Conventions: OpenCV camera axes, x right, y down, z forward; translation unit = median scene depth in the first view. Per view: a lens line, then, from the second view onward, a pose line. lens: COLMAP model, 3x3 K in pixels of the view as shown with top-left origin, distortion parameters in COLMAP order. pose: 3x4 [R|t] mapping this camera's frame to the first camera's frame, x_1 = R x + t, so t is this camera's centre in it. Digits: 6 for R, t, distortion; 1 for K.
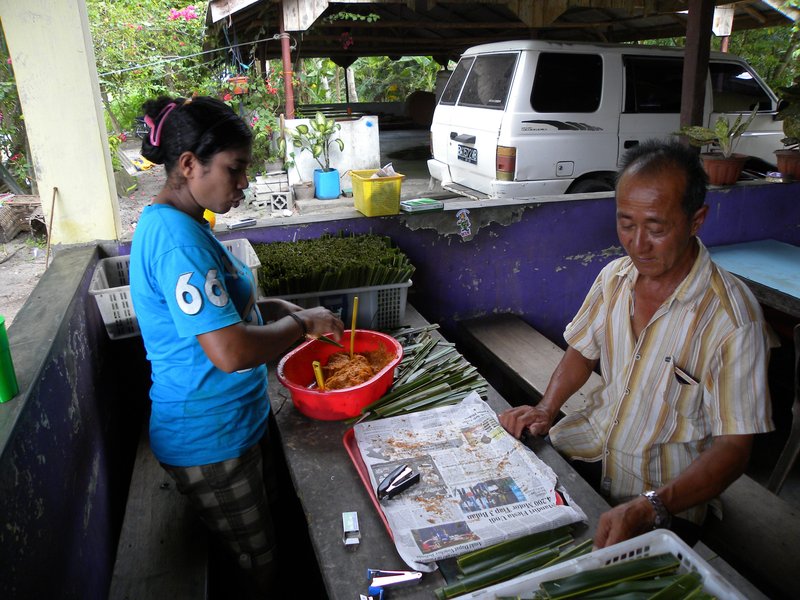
lens RADIAL K [[624.5, 0, 402.8], [0, 624.5, 303.4], [0, 0, 1]] dist [-0.163940, 0.120855]
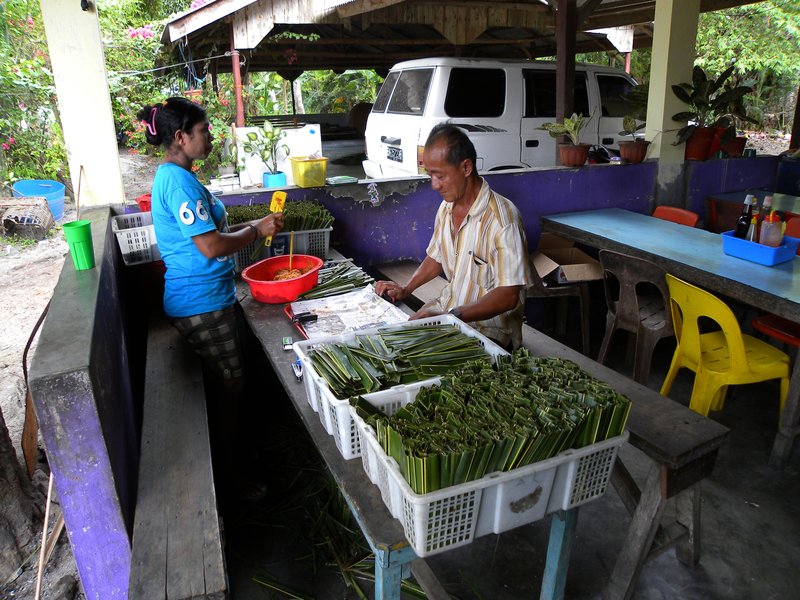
lens RADIAL K [[624.5, 0, 402.8], [0, 624.5, 303.4], [0, 0, 1]] dist [-0.163940, 0.120855]
pose [[0.996789, -0.024232, 0.076316, 0.017401], [0.025671, 0.999510, -0.017930, 0.047359], [-0.075845, 0.019832, 0.996922, -0.125018]]
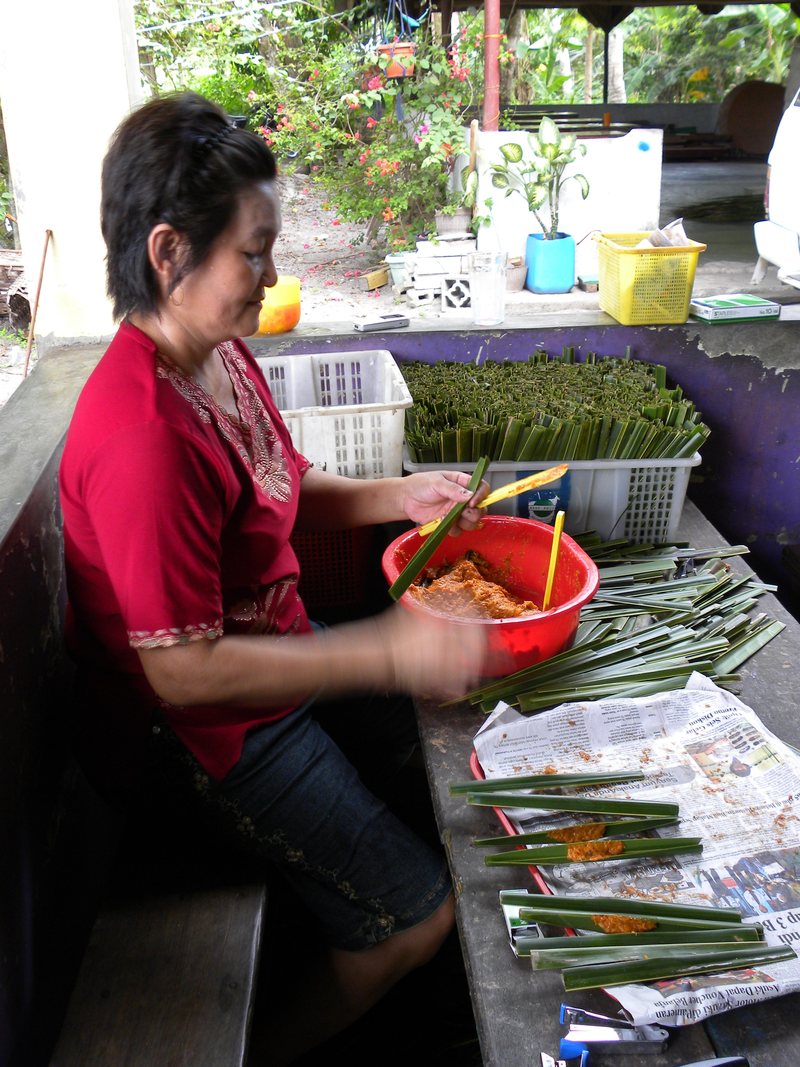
lens RADIAL K [[1170.6, 0, 407.6], [0, 1170.6, 551.1], [0, 0, 1]] dist [0.016516, -0.009167]
pose [[0.970953, 0.098261, -0.218164, -0.000207], [-0.087748, 0.994488, 0.057391, 0.001963], [0.222601, -0.036581, 0.974223, 0.004234]]
